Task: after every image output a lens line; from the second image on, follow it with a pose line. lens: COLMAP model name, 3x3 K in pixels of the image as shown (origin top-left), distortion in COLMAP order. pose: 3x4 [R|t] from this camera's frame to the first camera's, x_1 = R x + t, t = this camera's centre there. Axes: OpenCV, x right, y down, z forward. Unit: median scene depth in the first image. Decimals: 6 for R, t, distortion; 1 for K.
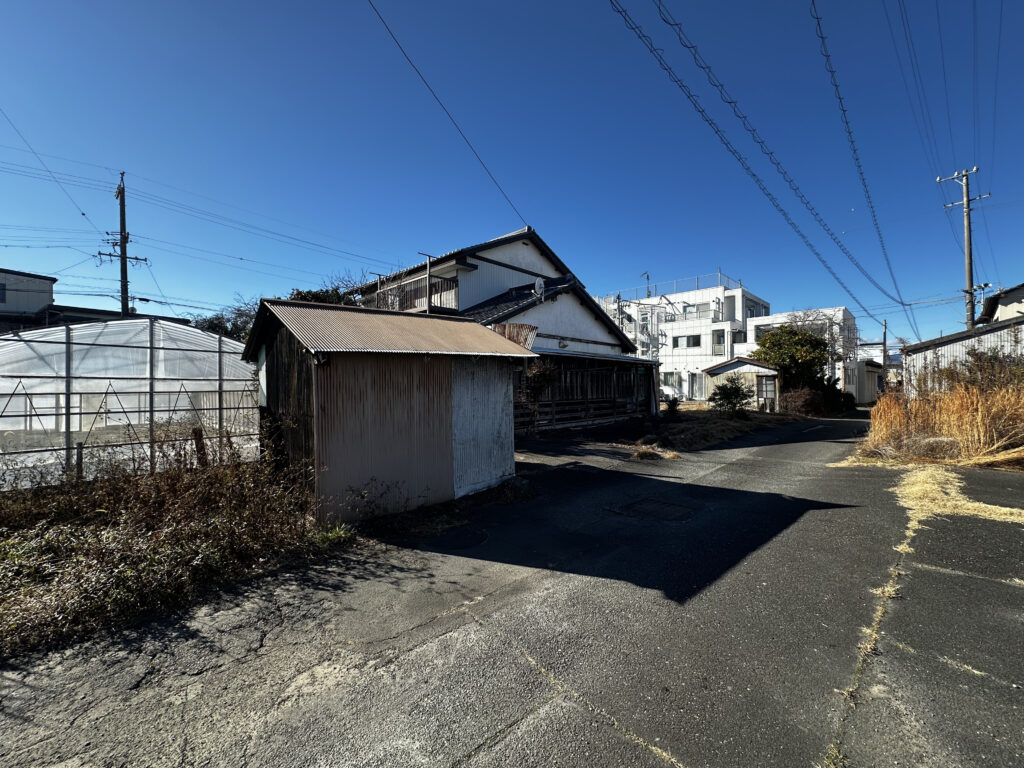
lens RADIAL K [[411.7, 0, 512.0], [0, 411.7, 384.0], [0, 0, 1]] dist [0.000298, 0.000088]
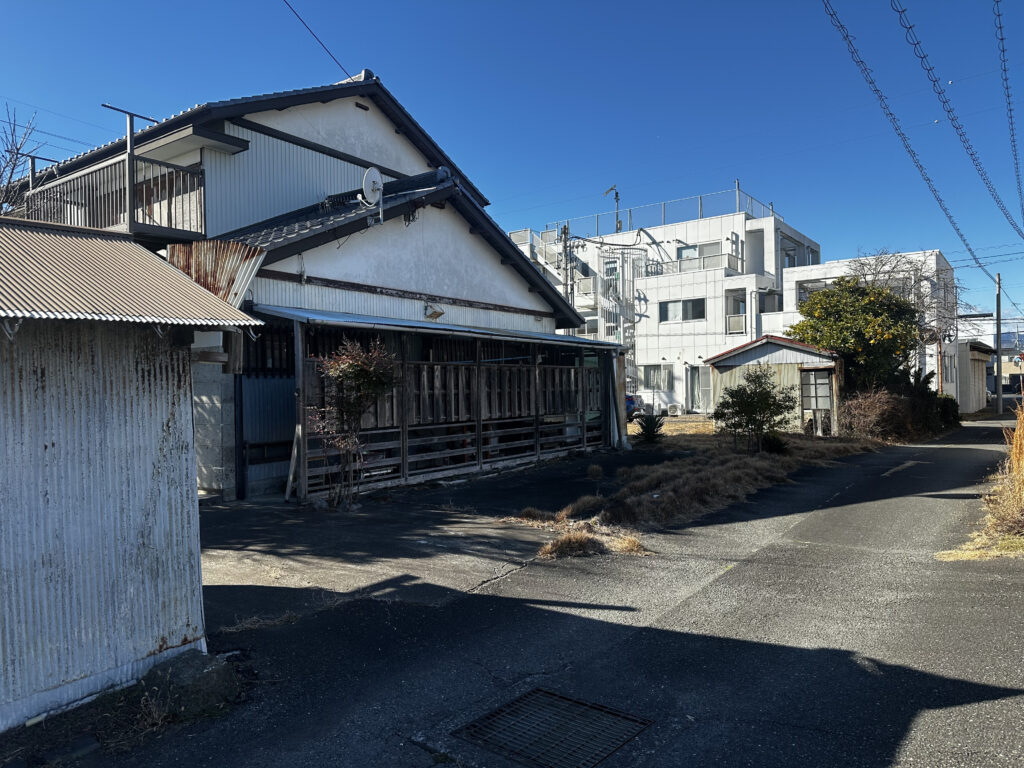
lens RADIAL K [[718.2, 0, 512.0], [0, 718.2, 384.0], [0, 0, 1]] dist [0.191598, -0.346833]
pose [[0.987105, -0.013425, 0.159513, 0.062381], [0.014198, 0.999892, -0.003709, -0.002535], [-0.159446, 0.005926, 0.987189, 0.099777]]
